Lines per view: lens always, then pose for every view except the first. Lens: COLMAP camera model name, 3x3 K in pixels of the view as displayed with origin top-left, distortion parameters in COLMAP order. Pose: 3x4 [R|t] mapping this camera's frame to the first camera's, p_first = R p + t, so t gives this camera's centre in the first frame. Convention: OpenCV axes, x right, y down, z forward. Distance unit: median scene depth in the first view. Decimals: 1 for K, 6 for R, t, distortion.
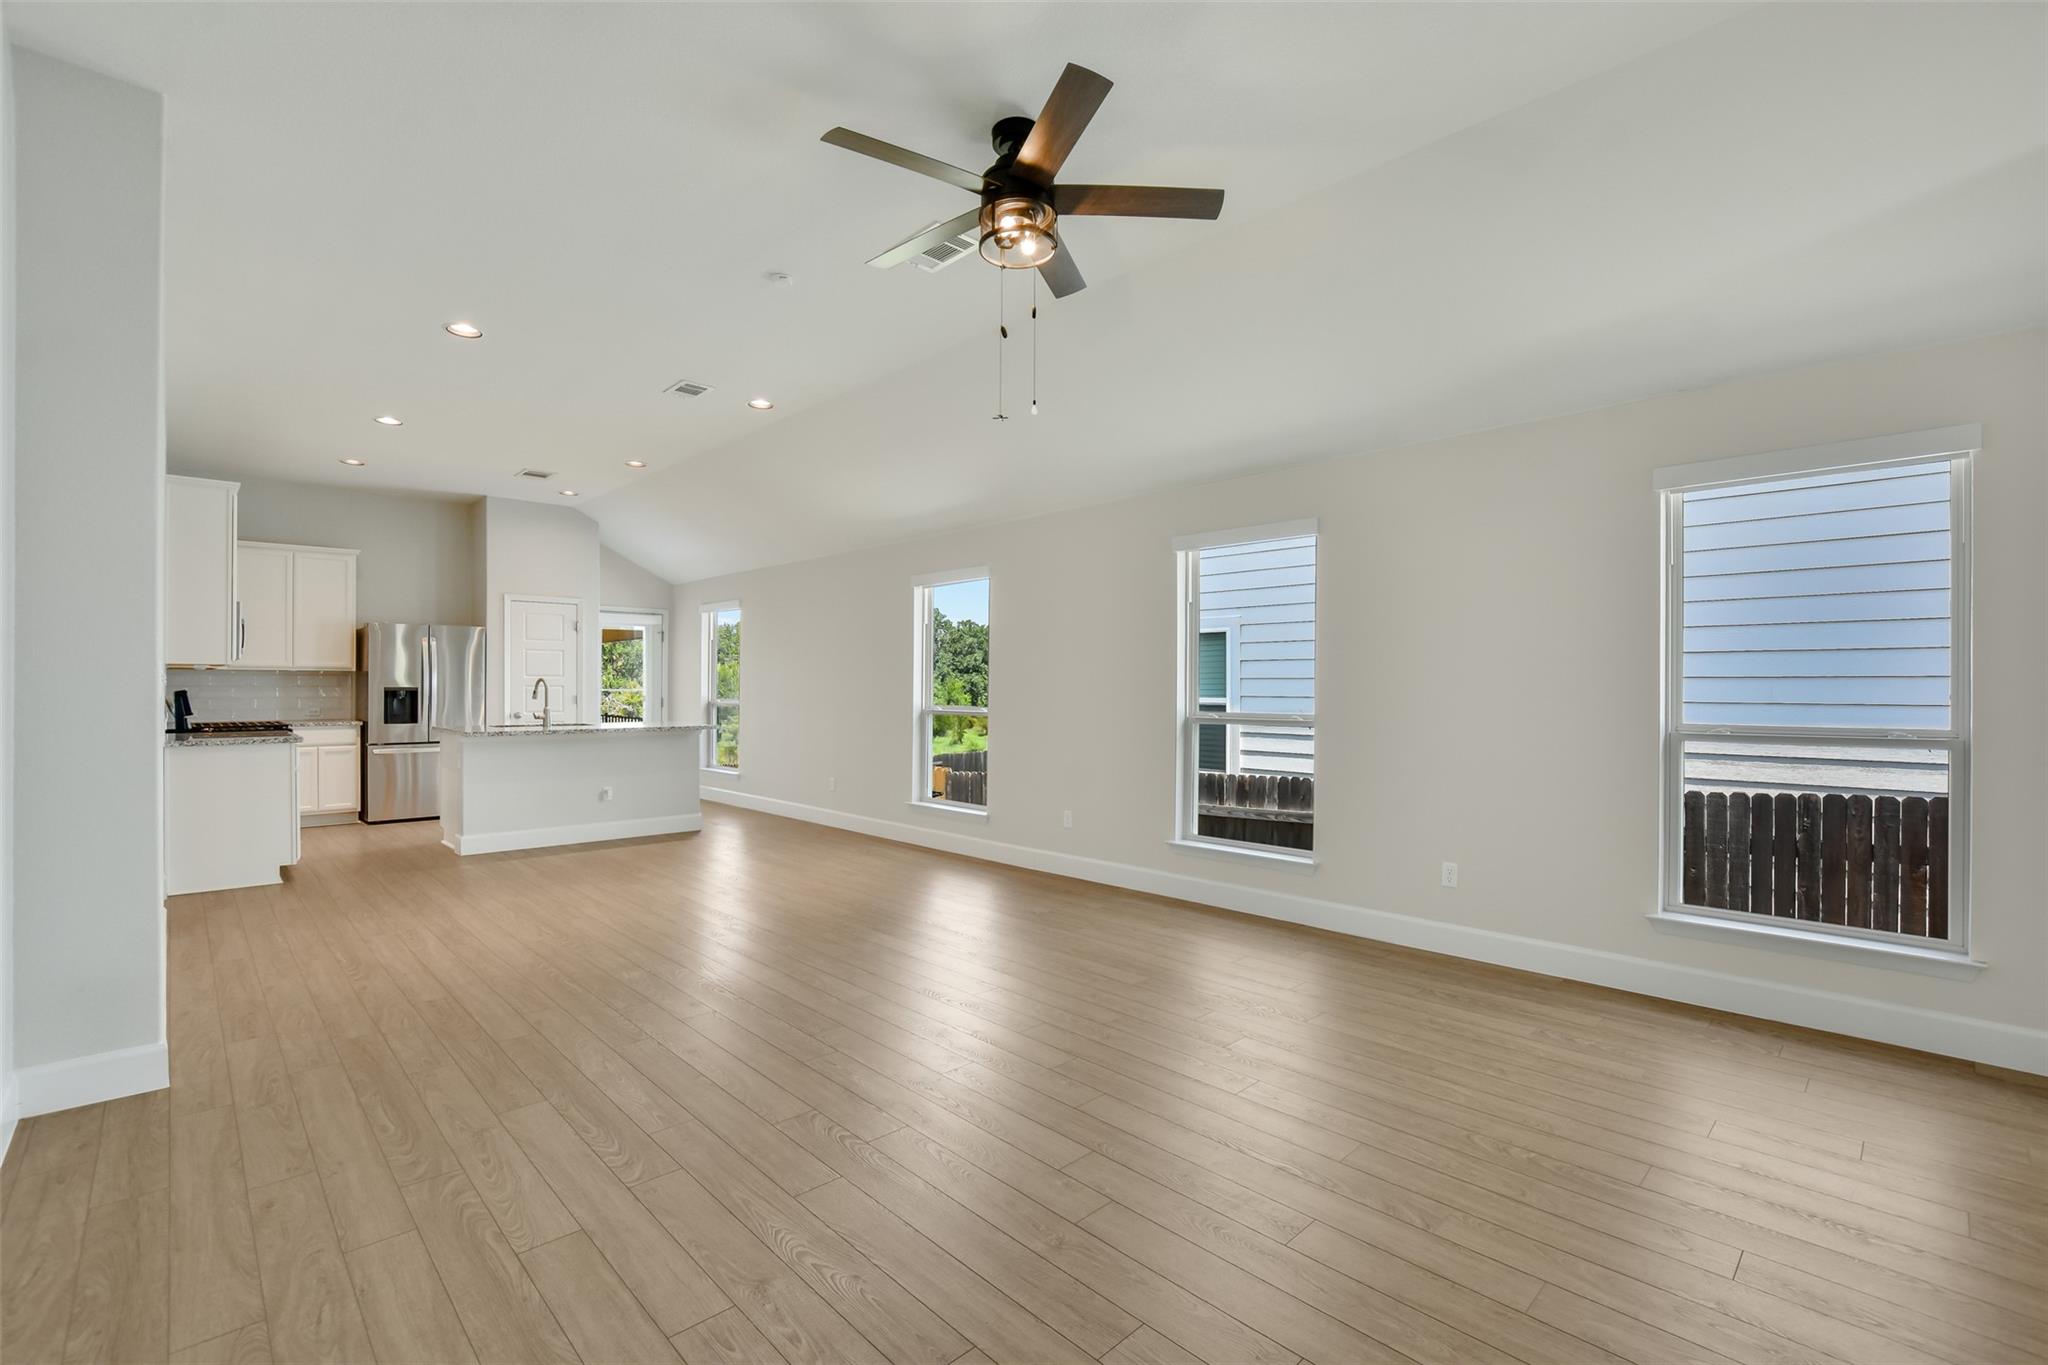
lens RADIAL K [[903.5, 0, 1009.8], [0, 903.5, 687.0], [0, 0, 1]] dist [-0.017634, 0.000167]
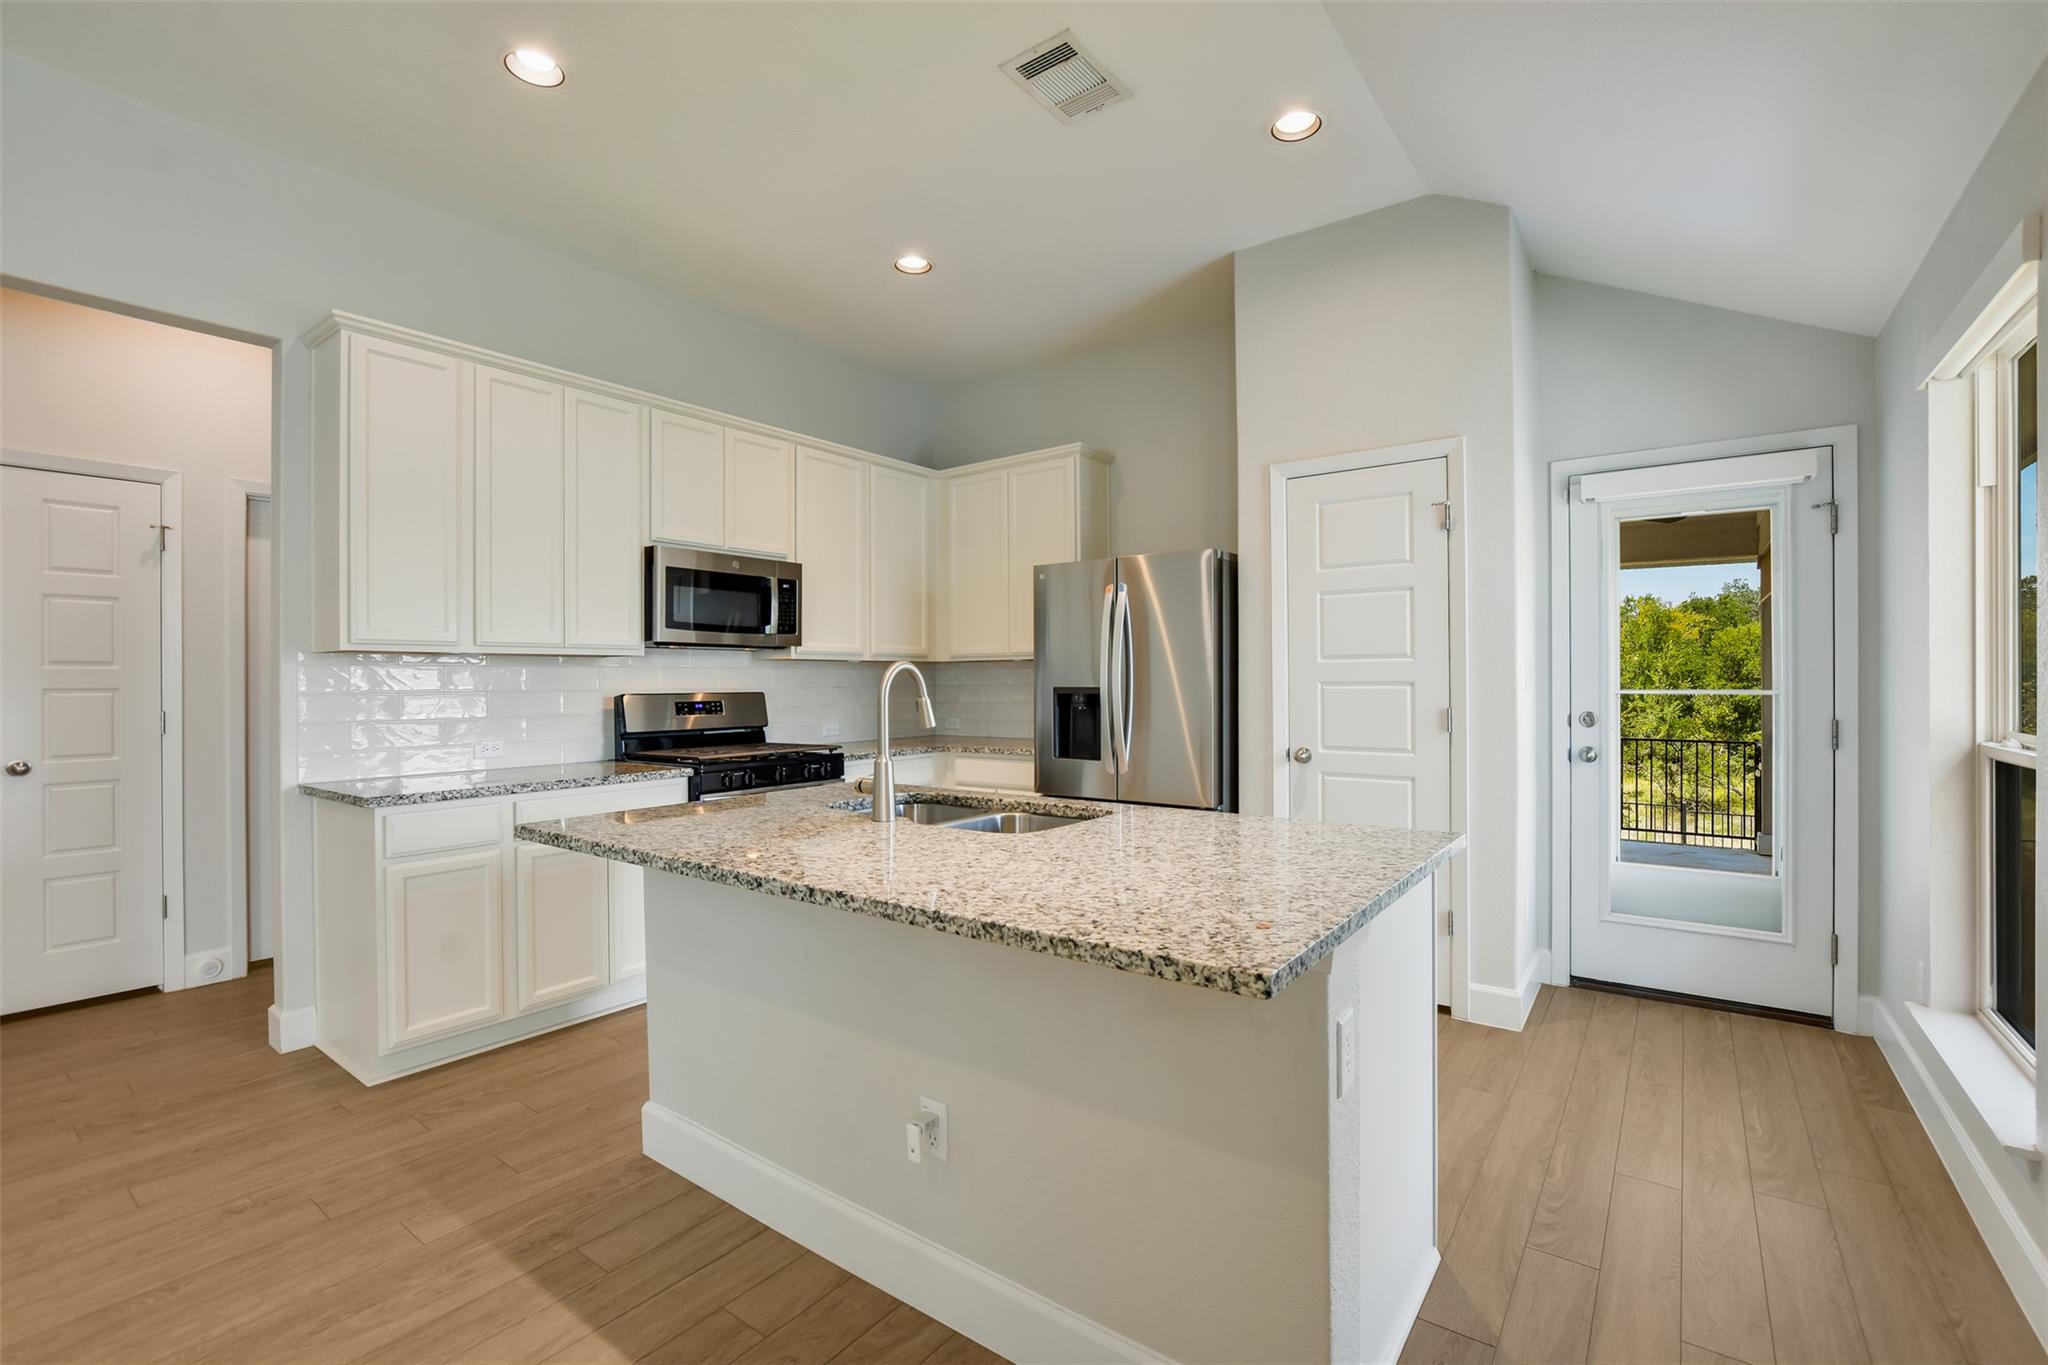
lens RADIAL K [[900.4, 0, 1022.4], [0, 900.4, 685.1], [0, 0, 1]] dist [-0.022237, 0.004550]
pose [[0.175373, 0.000846, -0.984502, -0.202200], [0.006187, 0.999979, 0.001962, -0.002263], [0.984483, -0.006436, 0.175364, 0.986726]]
